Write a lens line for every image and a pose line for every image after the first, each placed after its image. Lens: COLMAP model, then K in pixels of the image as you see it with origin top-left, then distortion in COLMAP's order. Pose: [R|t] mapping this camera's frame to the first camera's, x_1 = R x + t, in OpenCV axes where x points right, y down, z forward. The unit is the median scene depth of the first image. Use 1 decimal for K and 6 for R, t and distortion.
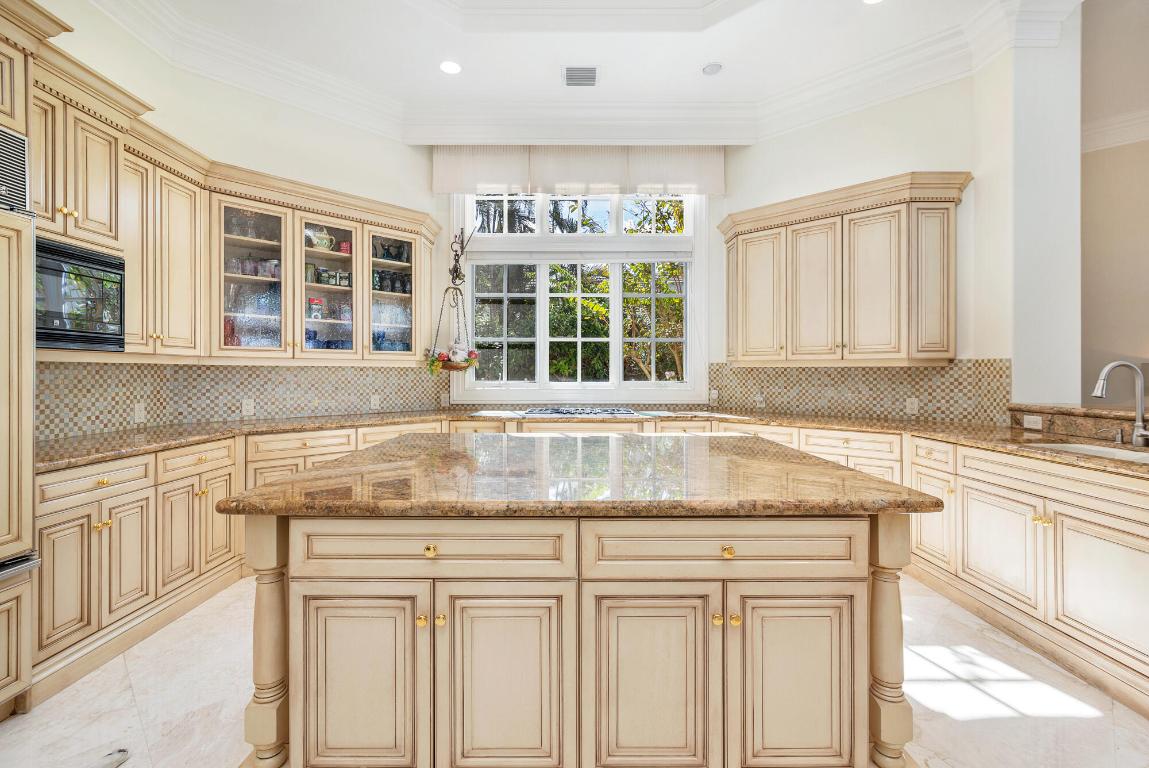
lens RADIAL K [[521.1, 0, 577.2], [0, 521.1, 377.9], [0, 0, 1]] dist [-0.001095, 0.000699]
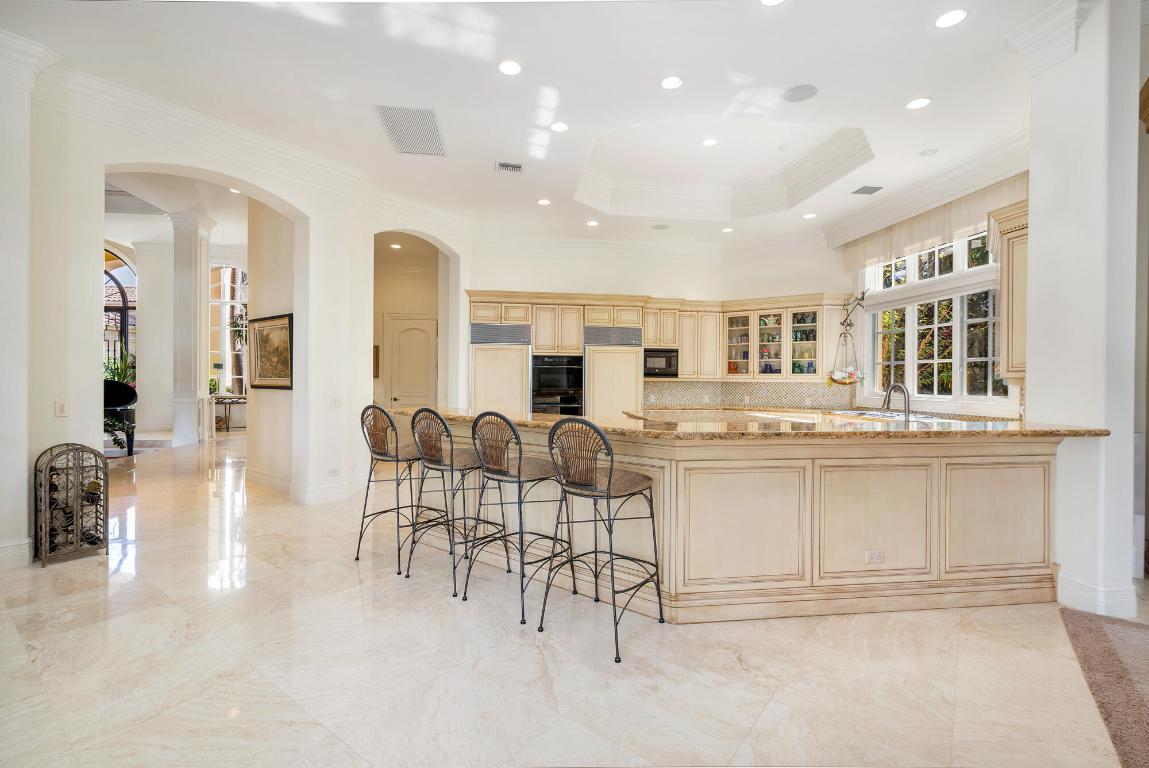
lens RADIAL K [[521.1, 0, 577.2], [0, 521.1, 377.9], [0, 0, 1]] dist [-0.001095, 0.000699]
pose [[0.124187, -0.004448, -0.992249, 1.443203], [-0.019092, 0.999794, -0.006871, -0.009165], [0.992075, 0.019797, 0.124077, -0.012096]]
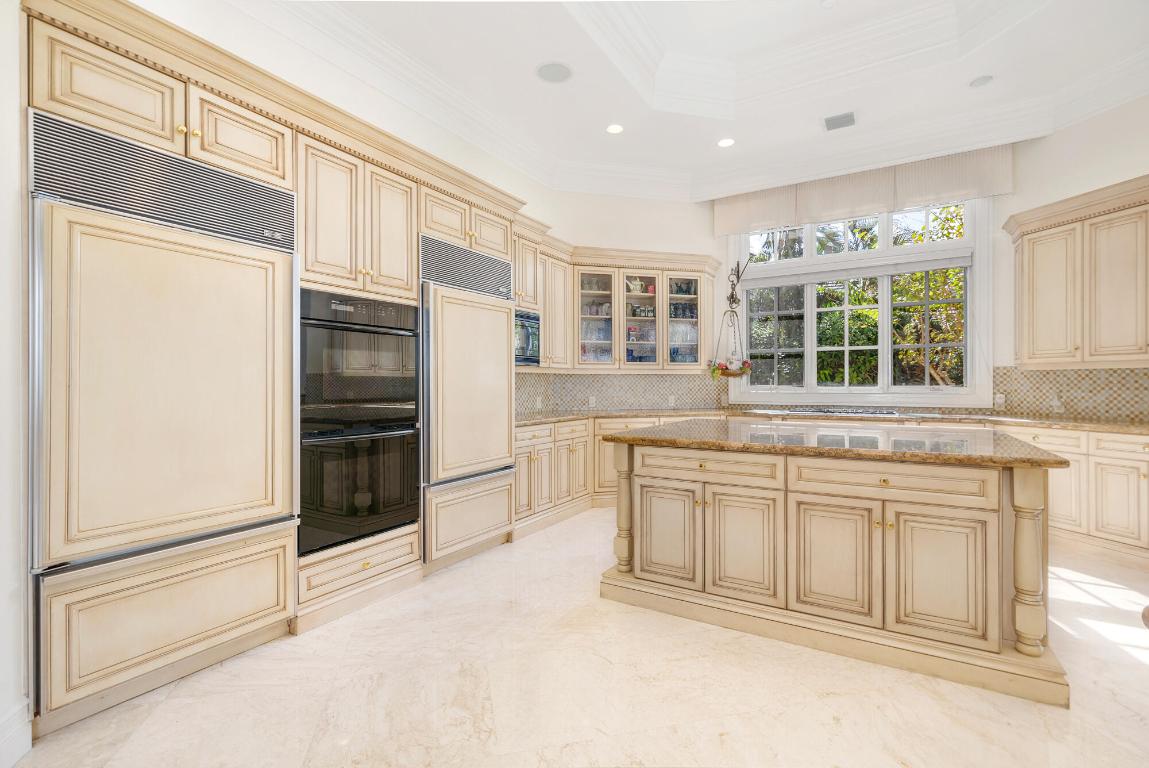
lens RADIAL K [[521.1, 0, 577.2], [0, 521.1, 377.9], [0, 0, 1]] dist [-0.001095, 0.000699]
pose [[0.855443, -0.009210, -0.517816, 0.108460], [-0.001731, 0.999785, -0.020643, 0.016979], [0.517895, 0.018555, 0.855243, -0.297922]]
